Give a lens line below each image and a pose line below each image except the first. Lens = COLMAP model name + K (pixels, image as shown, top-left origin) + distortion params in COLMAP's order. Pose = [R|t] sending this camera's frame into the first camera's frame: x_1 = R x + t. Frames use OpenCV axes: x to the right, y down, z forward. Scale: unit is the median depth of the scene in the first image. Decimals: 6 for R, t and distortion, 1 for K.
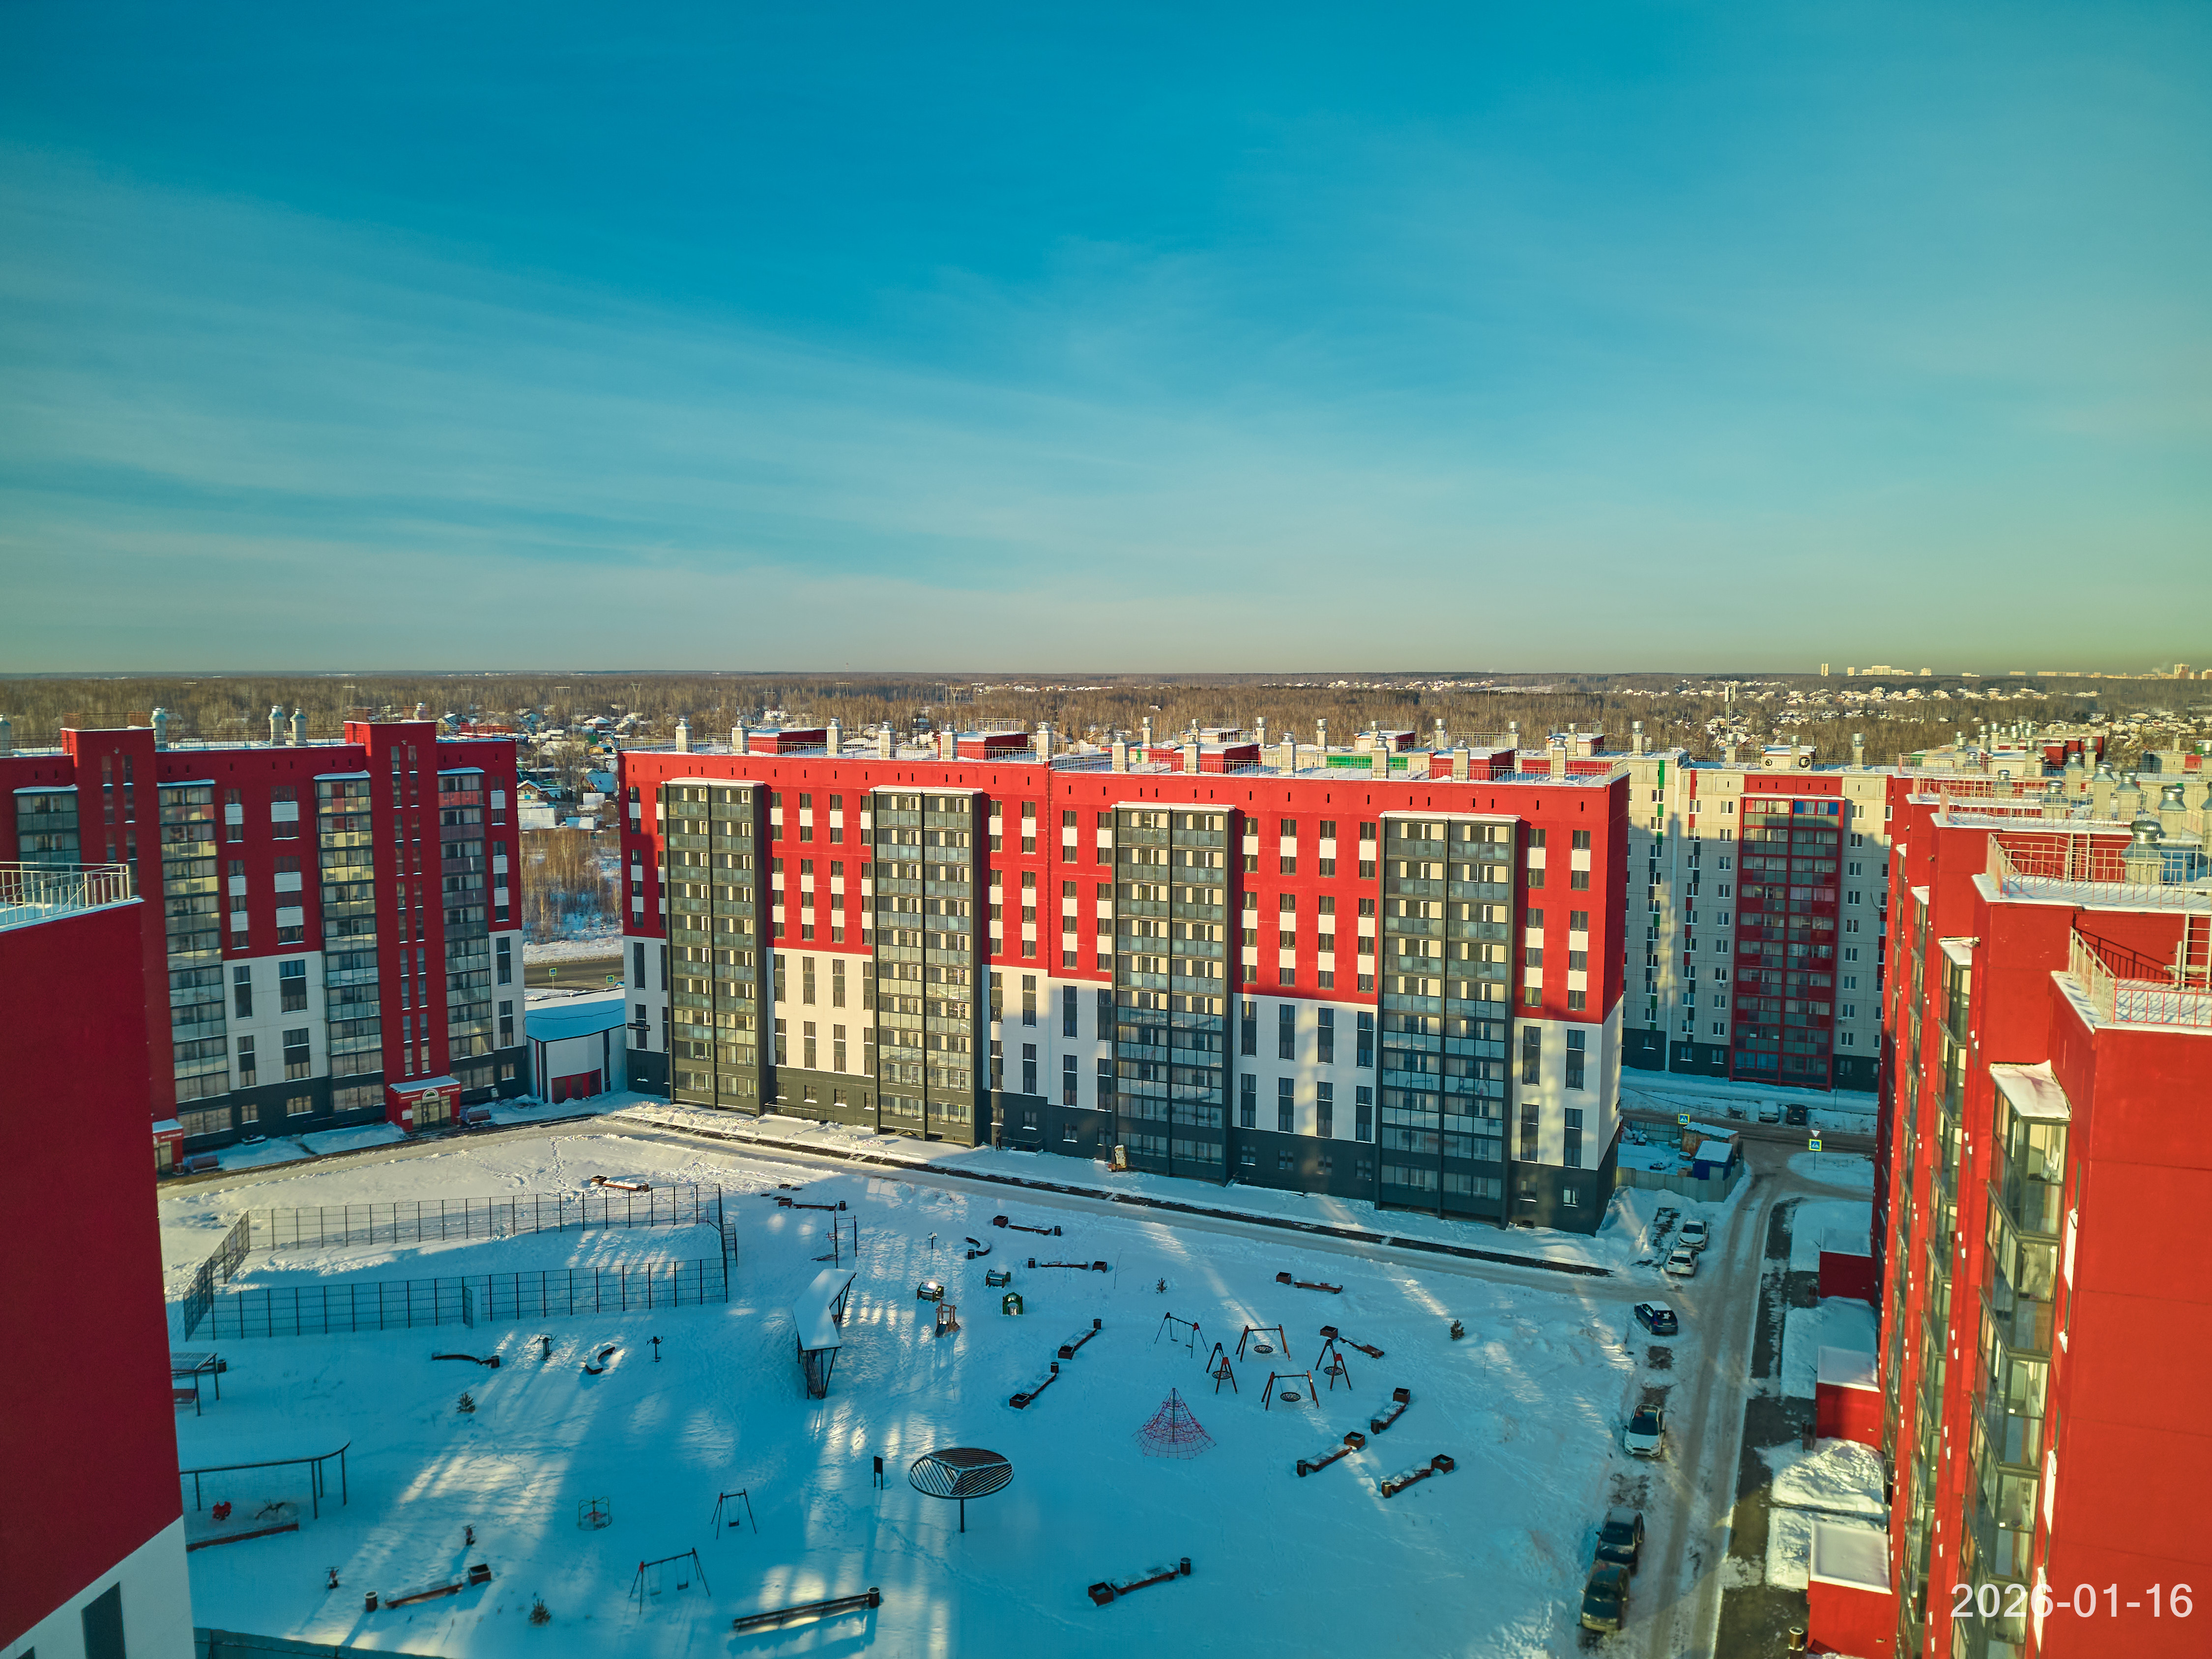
lens RADIAL K [[1592.4, 0, 1113.8], [0, 1592.4, 827.9], [0, 0, 1]] dist [-0.020657, -0.050040]
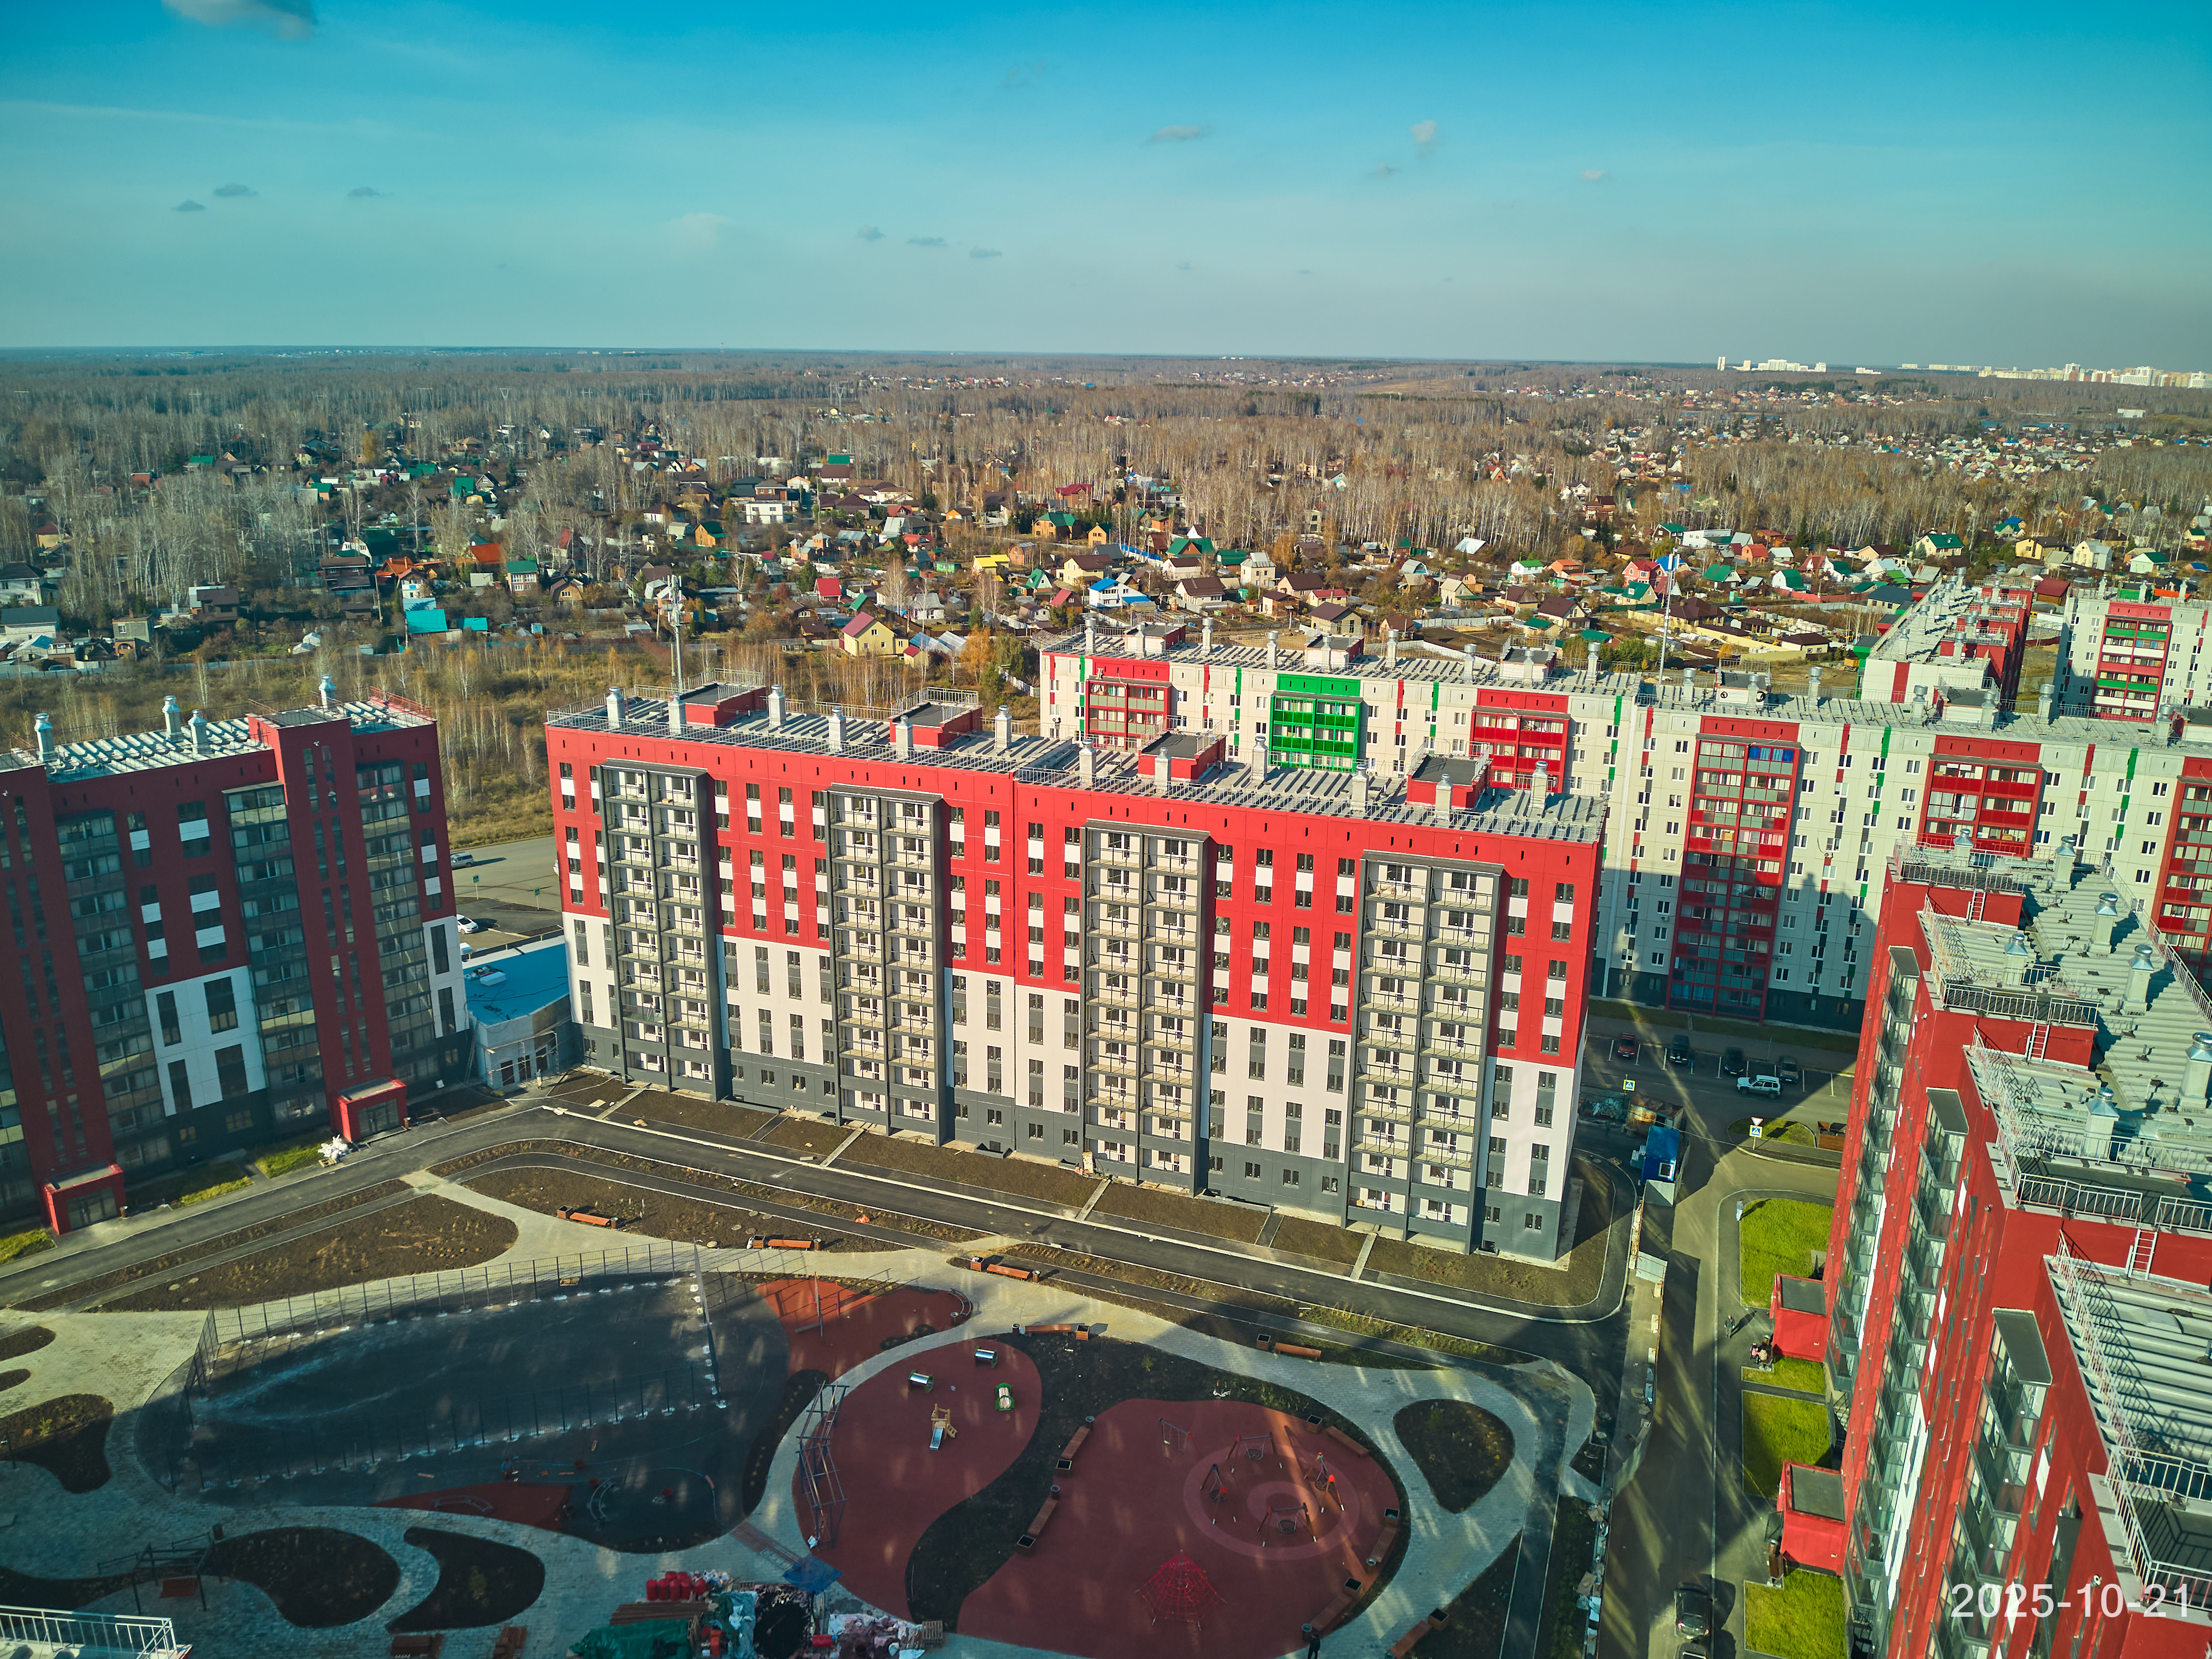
lens RADIAL K [[1592.4, 0, 1120.2], [0, 1592.4, 811.1], [0, 0, 1]] dist [-0.020657, -0.050040]
pose [[0.997506, -0.009139, 0.069992, -0.042842], [-0.003694, 0.983463, 0.181070, -0.187676], [-0.070490, -0.180877, 0.980976, 0.049480]]
